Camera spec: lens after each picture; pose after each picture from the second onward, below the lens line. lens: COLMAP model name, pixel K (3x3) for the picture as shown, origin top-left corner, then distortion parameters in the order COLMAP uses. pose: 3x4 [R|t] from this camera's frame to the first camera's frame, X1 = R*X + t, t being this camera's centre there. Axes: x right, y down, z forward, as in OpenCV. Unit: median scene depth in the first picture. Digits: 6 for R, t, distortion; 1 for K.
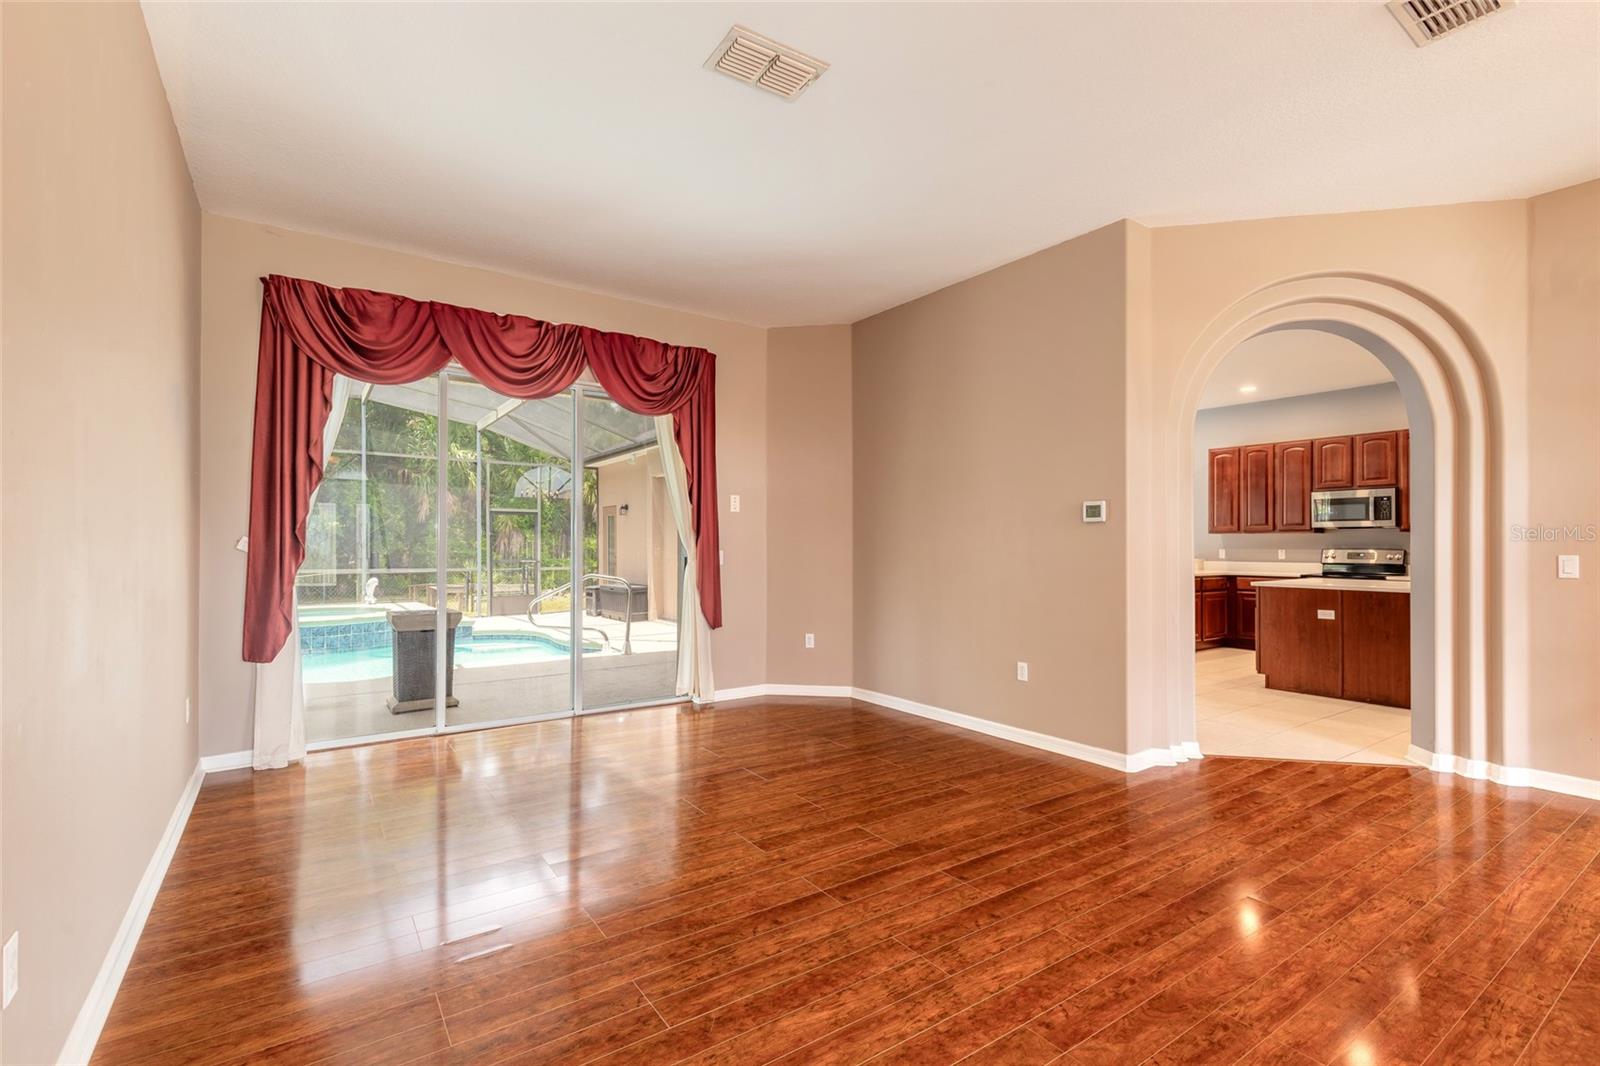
lens RADIAL K [[720.1, 0, 794.0], [0, 720.1, 539.9], [0, 0, 1]] dist [0.007187, -0.001468]
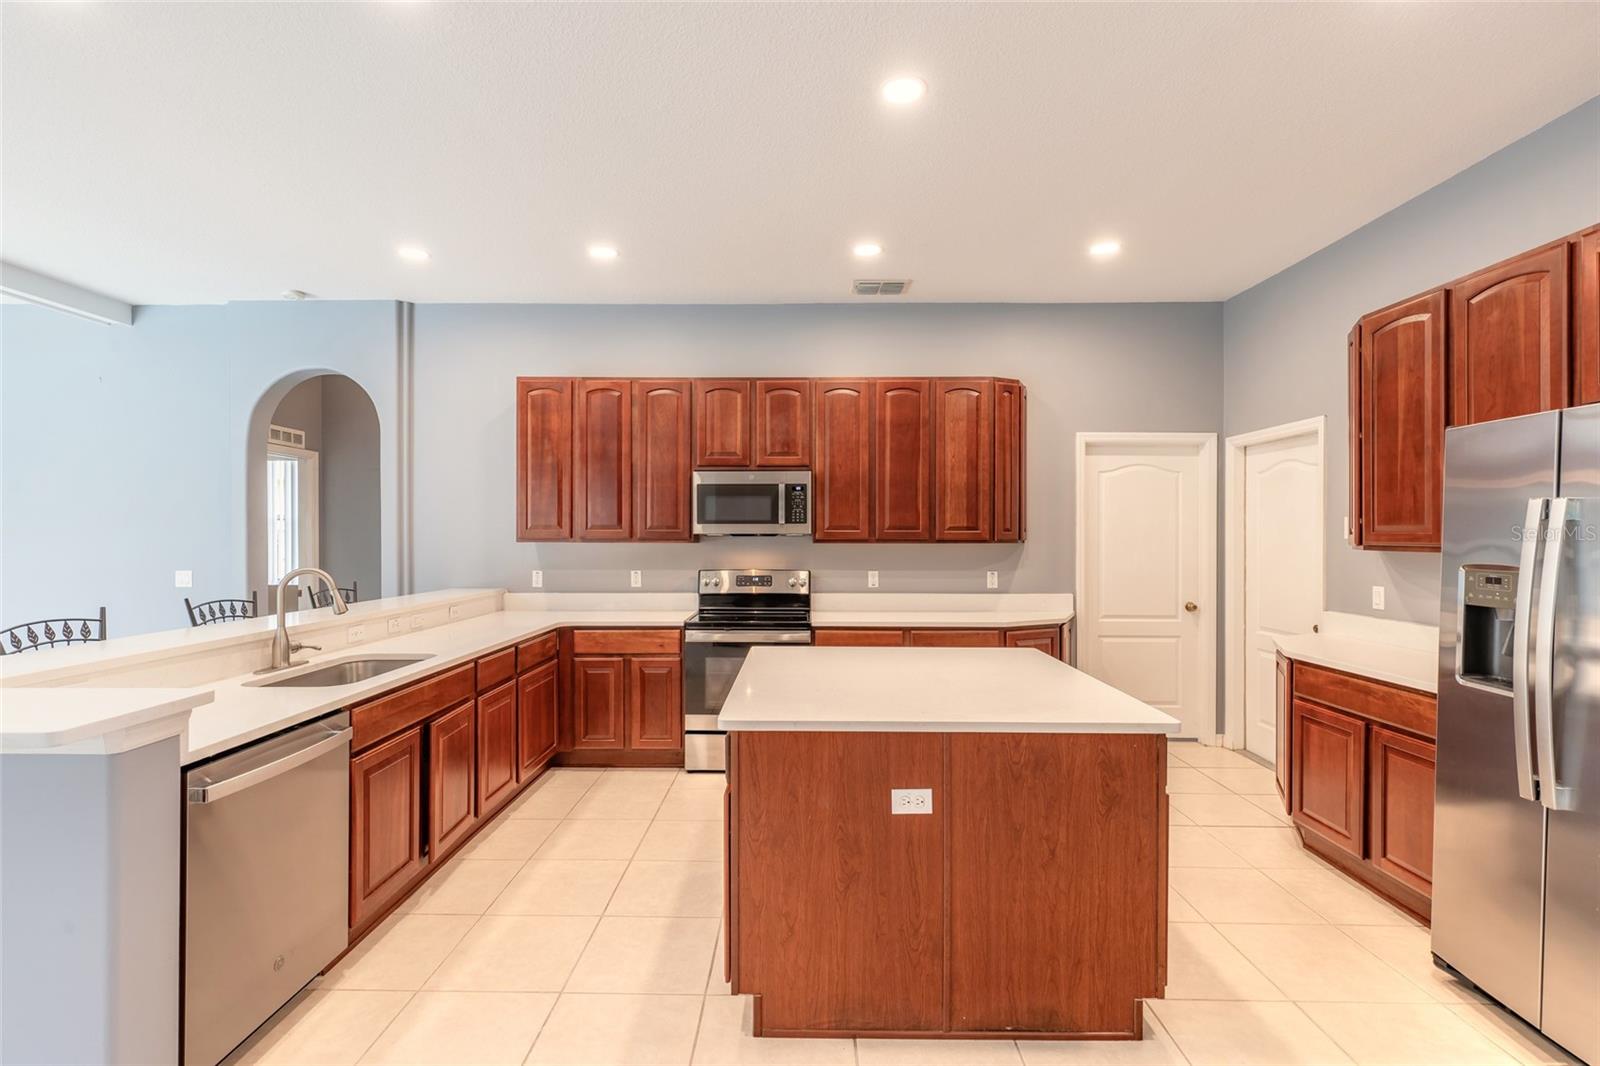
lens RADIAL K [[719.6, 0, 791.3], [0, 719.6, 539.2], [0, 0, 1]] dist [0.006877, -0.000497]
pose [[0.578138, -0.005880, 0.815918, 0.303927], [-0.004845, 0.999932, 0.010639, -0.019279], [-0.815925, -0.010104, 0.578070, 0.613411]]
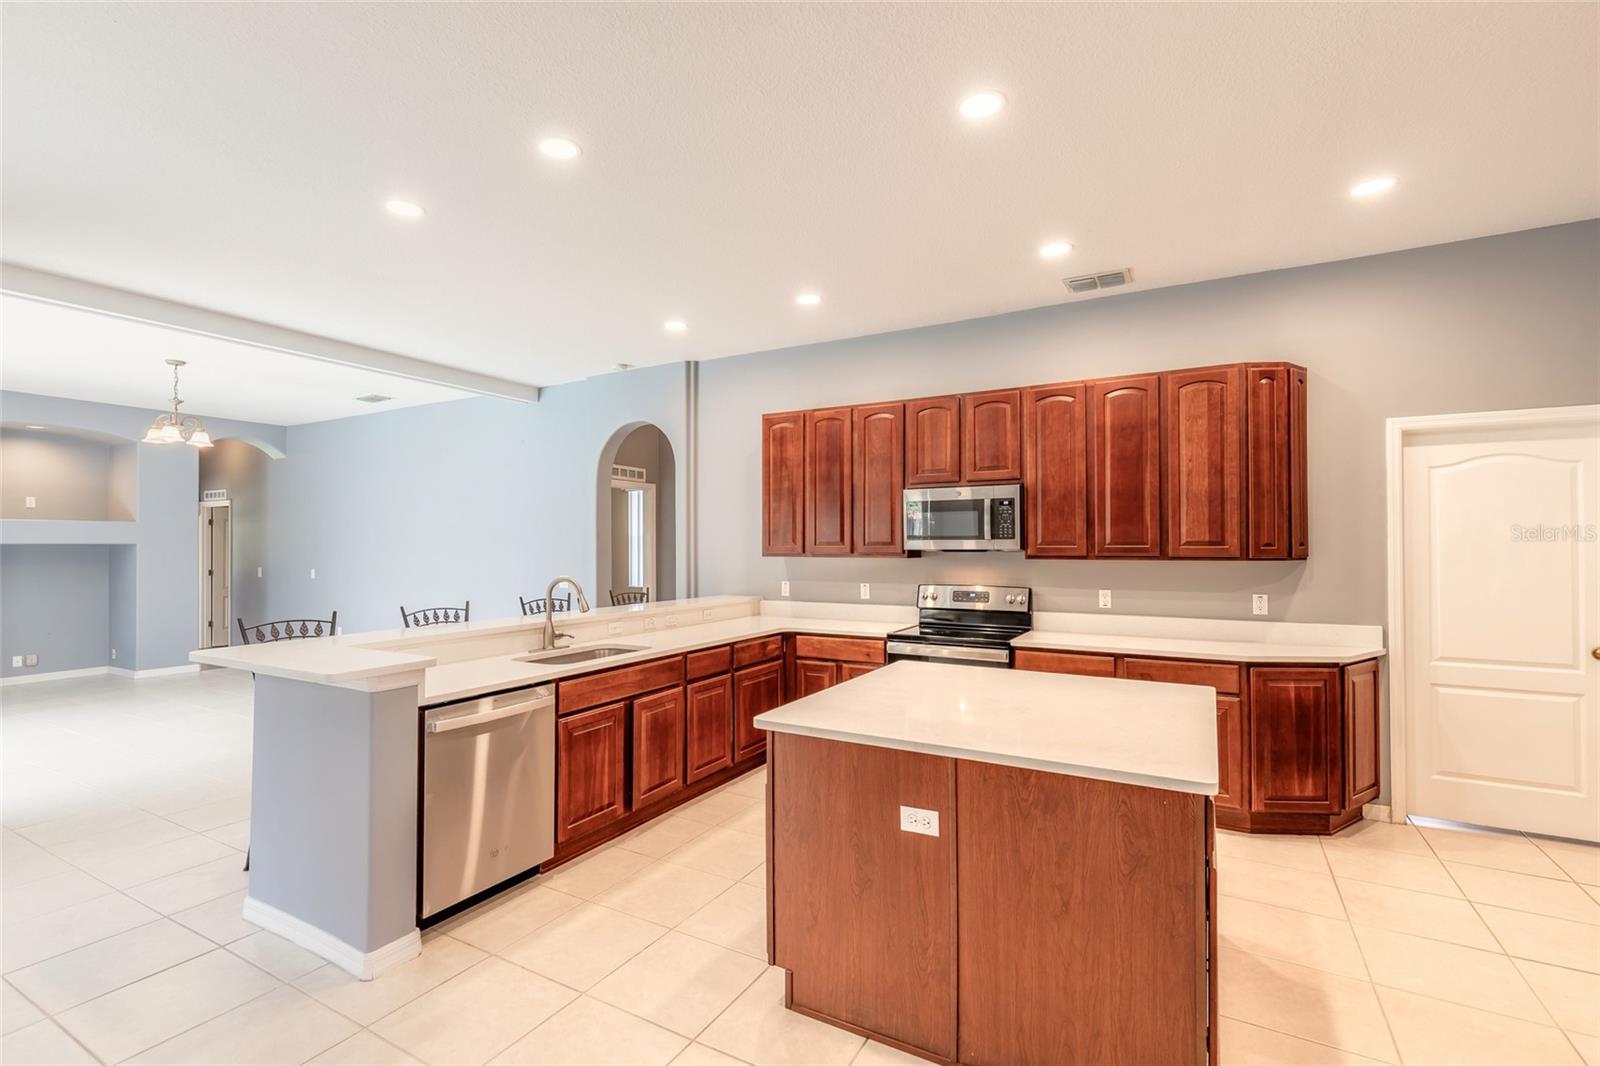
lens RADIAL K [[720.1, 0, 794.0], [0, 720.1, 539.9], [0, 0, 1]] dist [0.007187, -0.001468]
pose [[0.900102, -0.000779, 0.435679, 0.381949], [0.001401, 0.999998, -0.001106, -0.024407], [-0.435677, 0.001606, 0.900101, 0.513143]]
